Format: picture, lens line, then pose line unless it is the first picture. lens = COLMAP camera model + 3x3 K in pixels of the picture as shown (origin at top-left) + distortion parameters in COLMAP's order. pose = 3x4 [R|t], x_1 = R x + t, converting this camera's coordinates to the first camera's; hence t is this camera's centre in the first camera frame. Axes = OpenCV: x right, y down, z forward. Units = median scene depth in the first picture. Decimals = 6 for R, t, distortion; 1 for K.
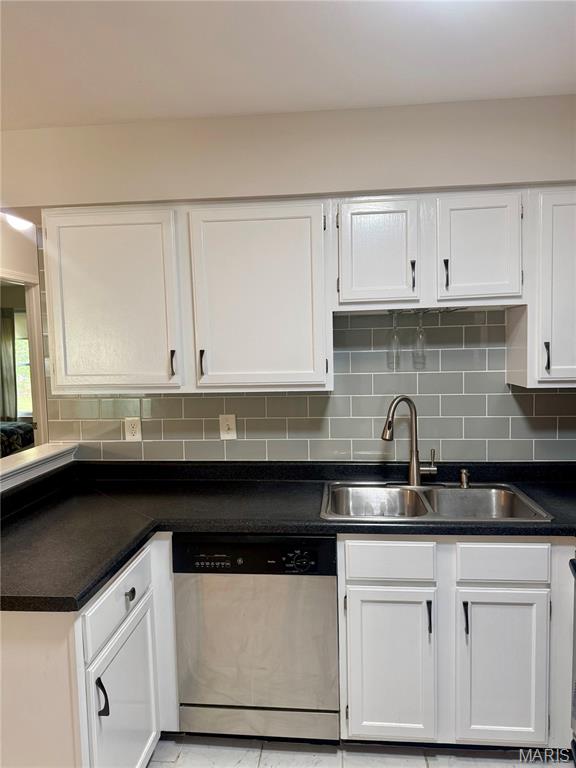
lens RADIAL K [[537.5, 0, 285.4], [0, 537.5, 381.9], [0, 0, 1]] dist [0.134125, -0.263486]
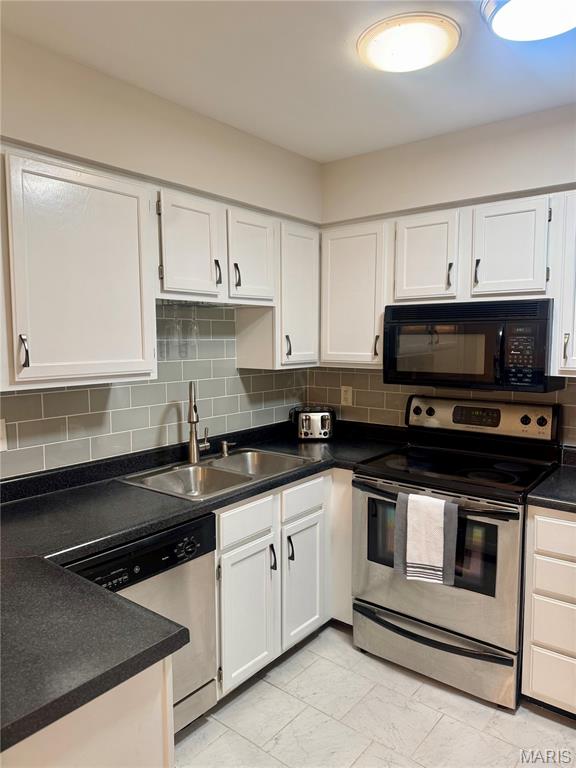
lens RADIAL K [[537.5, 0, 285.4], [0, 537.5, 381.9], [0, 0, 1]] dist [0.134125, -0.263486]
pose [[0.546581, -0.051815, 0.835801, -0.599925], [0.046174, 0.998430, 0.031701, 0.000560], [-0.836132, 0.021265, 0.548116, 0.251103]]
